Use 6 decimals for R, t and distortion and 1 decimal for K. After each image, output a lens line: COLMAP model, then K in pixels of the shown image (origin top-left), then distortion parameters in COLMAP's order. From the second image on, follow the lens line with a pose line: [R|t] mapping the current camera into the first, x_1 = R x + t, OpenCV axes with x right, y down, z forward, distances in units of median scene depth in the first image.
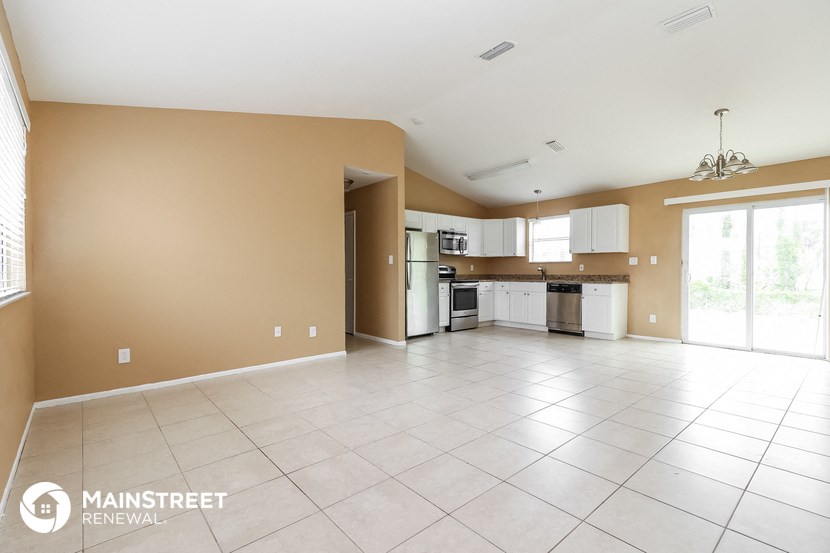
lens RADIAL K [[384.6, 0, 417.9], [0, 384.6, 272.7], [0, 0, 1]] dist [0.000204, -0.000028]
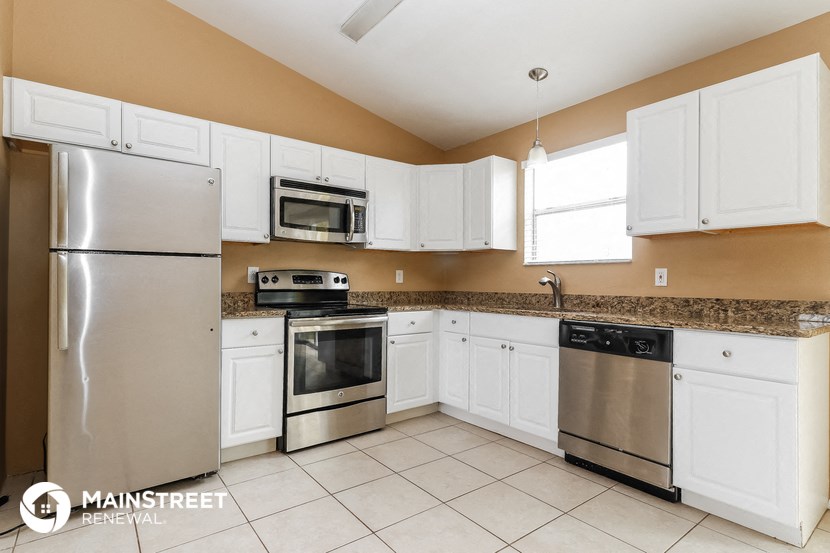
lens RADIAL K [[420.9, 0, 415.0], [0, 420.9, 276.5], [0, 0, 1]] dist [0.002301, 0.000325]
pose [[0.997779, 0.004896, -0.066437, 0.217756], [-0.006048, 0.999835, -0.017153, -0.005381], [0.066342, 0.017517, 0.997643, 0.580237]]
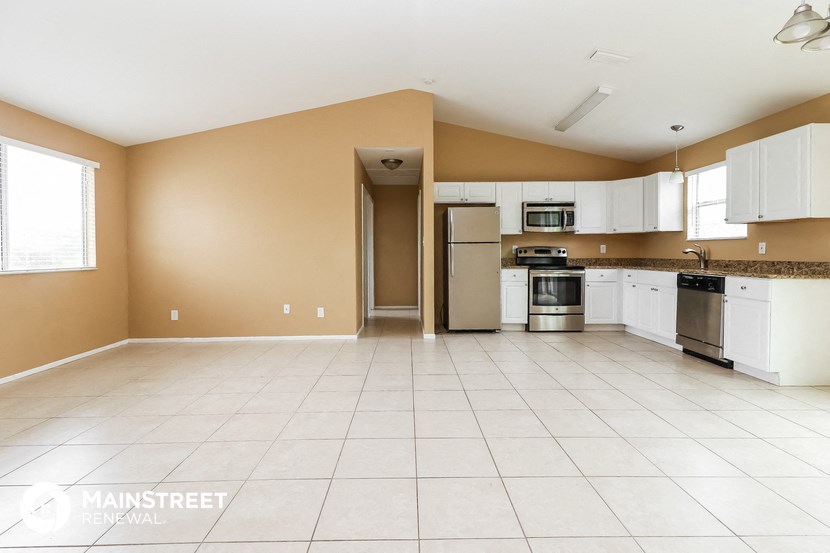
lens RADIAL K [[401.1, 0, 410.3], [0, 401.1, 256.4], [0, 0, 1]] dist [0.001284, 0.000152]
pose [[0.758297, 0.004314, -0.651895, 0.408021], [-0.000164, 0.999979, 0.006427, -0.004401], [0.651910, -0.004766, 0.758282, 0.213913]]
